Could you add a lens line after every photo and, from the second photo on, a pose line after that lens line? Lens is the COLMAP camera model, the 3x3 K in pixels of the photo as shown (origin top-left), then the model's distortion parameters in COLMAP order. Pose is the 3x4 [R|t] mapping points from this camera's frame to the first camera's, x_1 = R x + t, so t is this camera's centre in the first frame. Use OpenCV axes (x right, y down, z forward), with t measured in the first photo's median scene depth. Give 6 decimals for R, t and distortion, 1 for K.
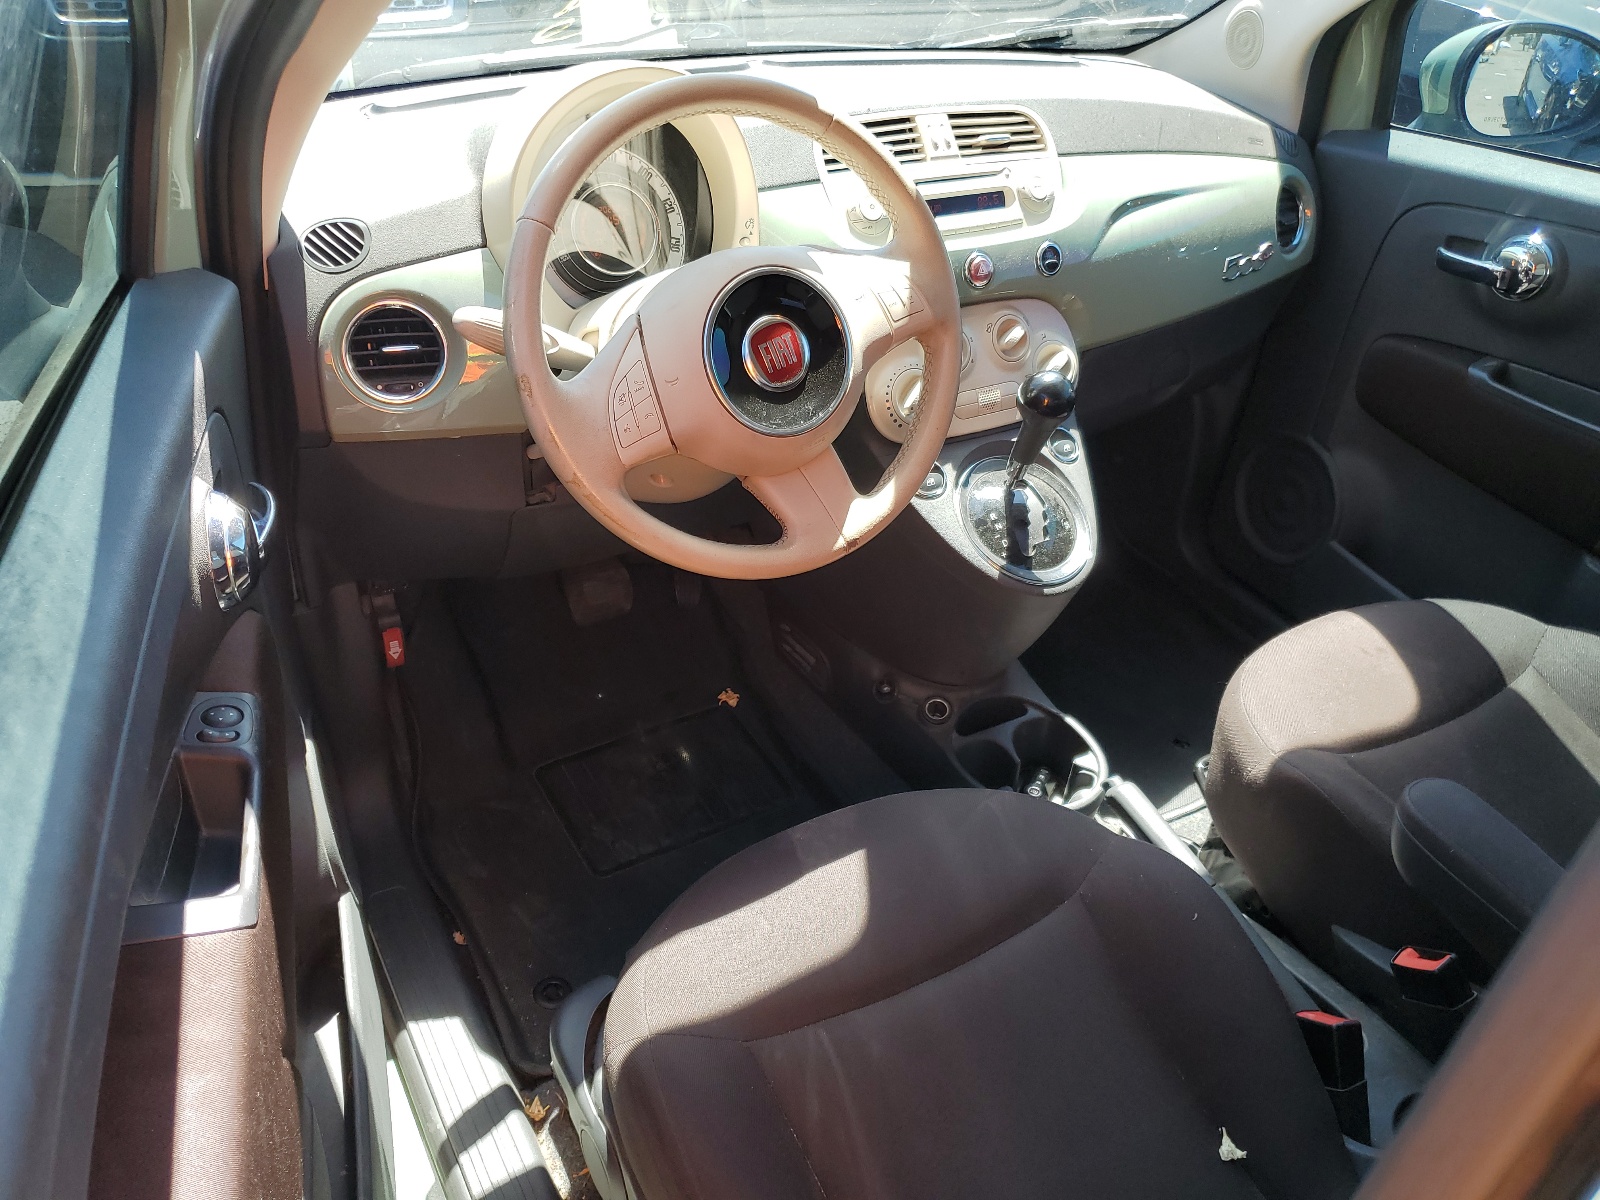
lens RADIAL K [[1206.8, 0, 800.0], [0, 1206.8, 600.0], [0, 0, 1]] dist [0.003225, 0.000968]
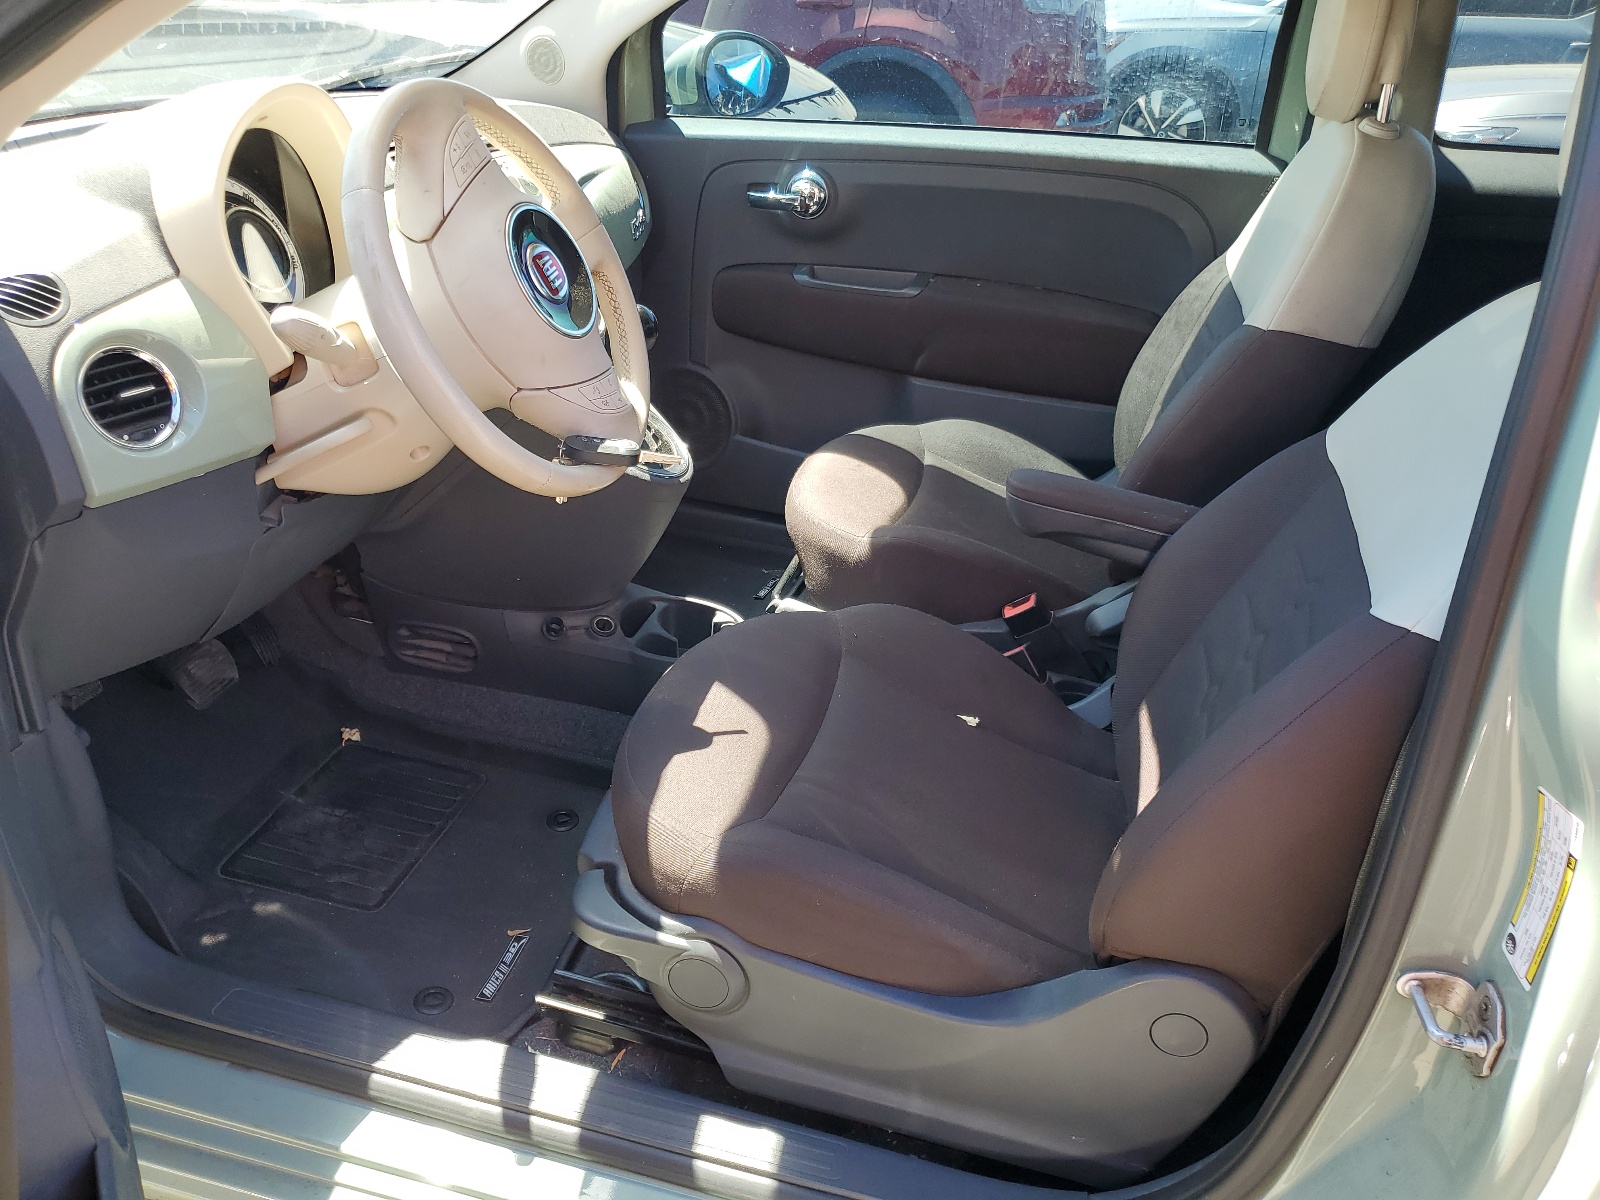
lens RADIAL K [[1191.8, 0, 800.0], [0, 1191.8, 600.0], [0, 0, 1]] dist [-0.002858, -0.006282]
pose [[0.714704, -0.344262, 0.608836, -0.528778], [0.376213, 0.923047, 0.080299, 0.058400], [-0.589628, 0.171662, 0.789222, -0.017298]]
